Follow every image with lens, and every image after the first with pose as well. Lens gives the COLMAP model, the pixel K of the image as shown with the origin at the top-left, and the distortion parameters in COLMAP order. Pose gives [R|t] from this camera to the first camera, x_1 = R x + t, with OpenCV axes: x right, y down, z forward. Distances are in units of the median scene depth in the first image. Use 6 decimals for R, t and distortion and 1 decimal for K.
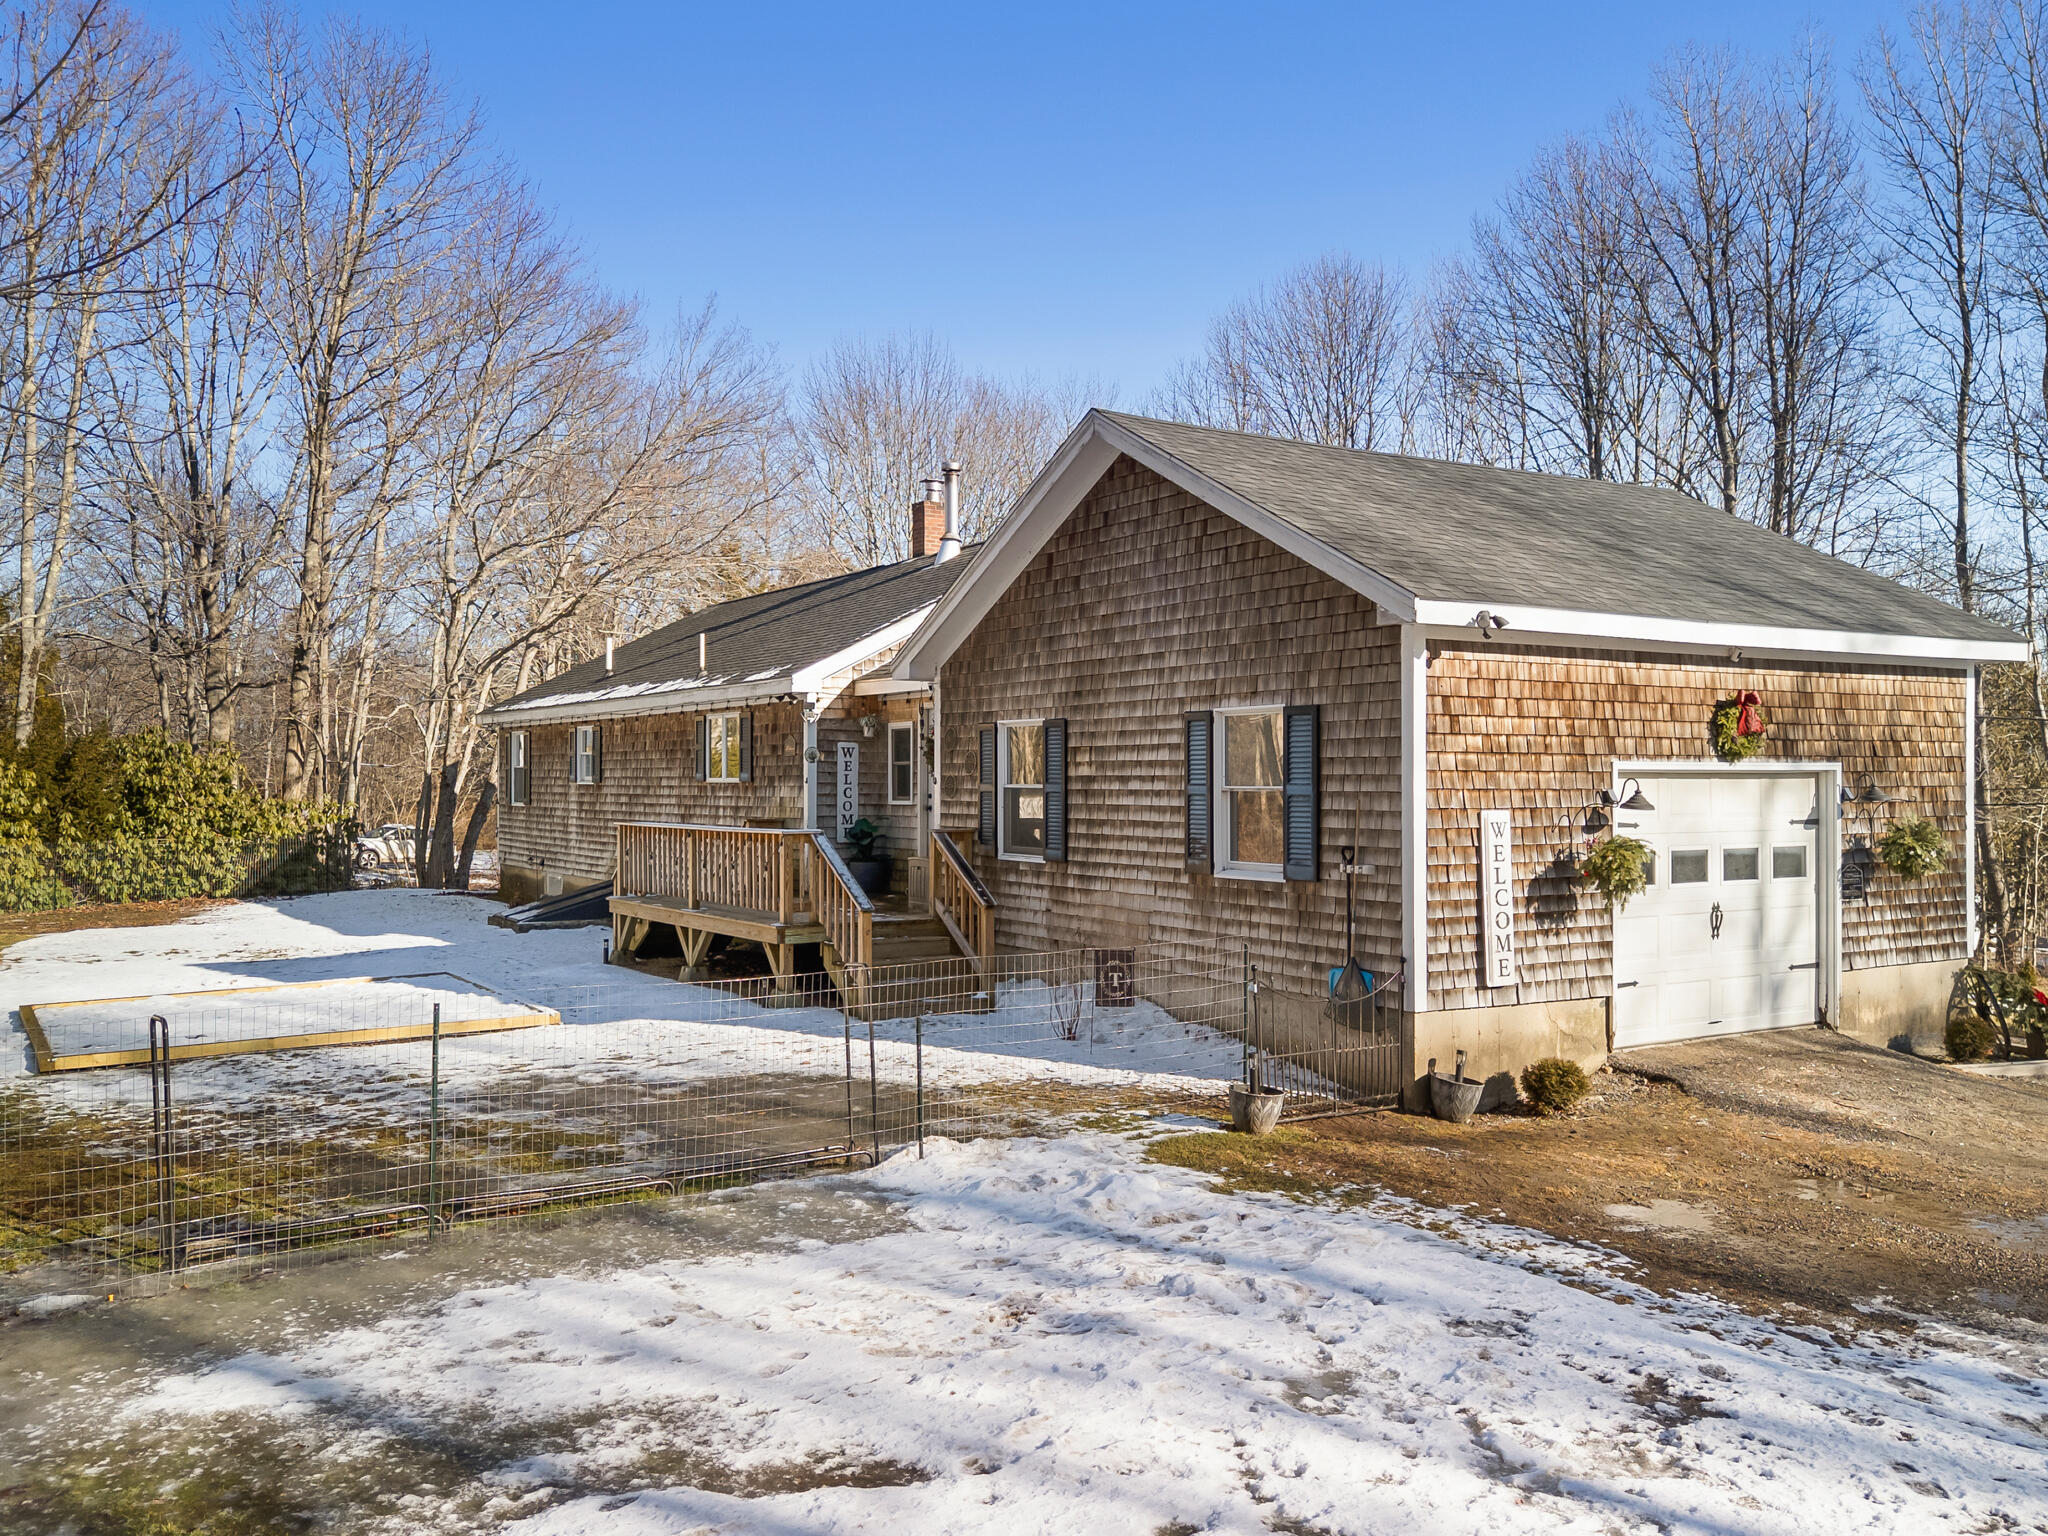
lens RADIAL K [[1598.4, 0, 1131.0], [0, 1598.4, 786.3], [0, 0, 1]] dist [0.055426, -0.059392]
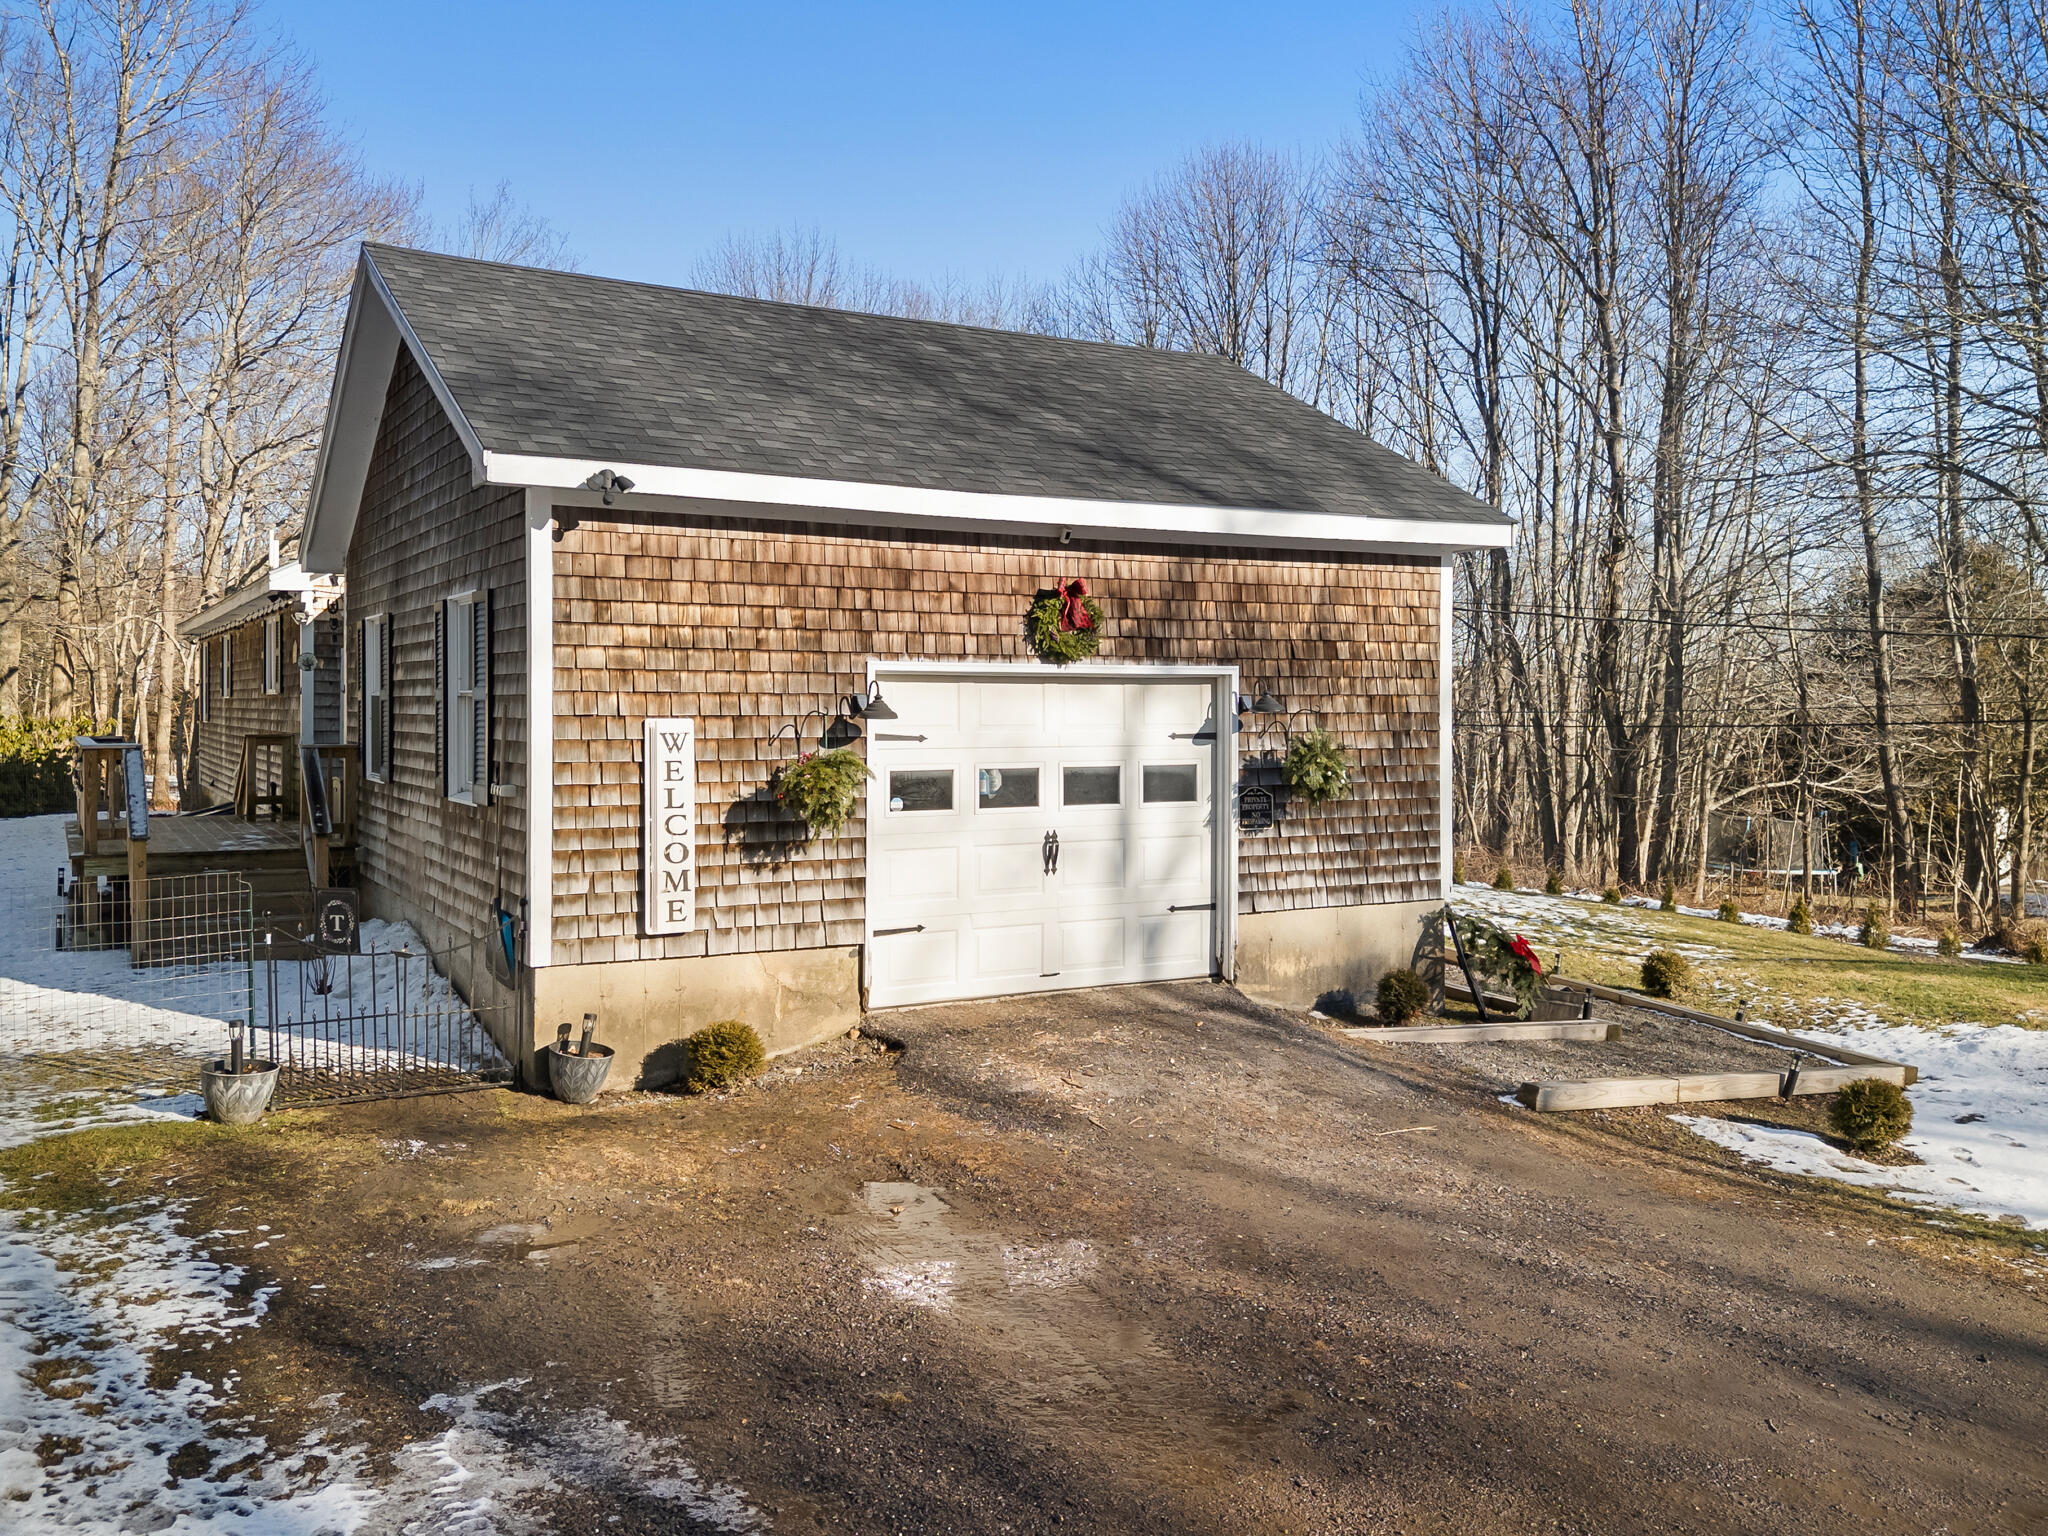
lens RADIAL K [[1652.5, 0, 1024.4], [0, 1652.5, 724.9], [0, 0, 1]] dist [0.127219, -0.160110]
pose [[0.999177, 0.002777, -0.040469, 0.417775], [-0.002388, 0.999950, 0.009660, 0.009164], [0.040494, -0.009555, 0.999134, 0.151124]]
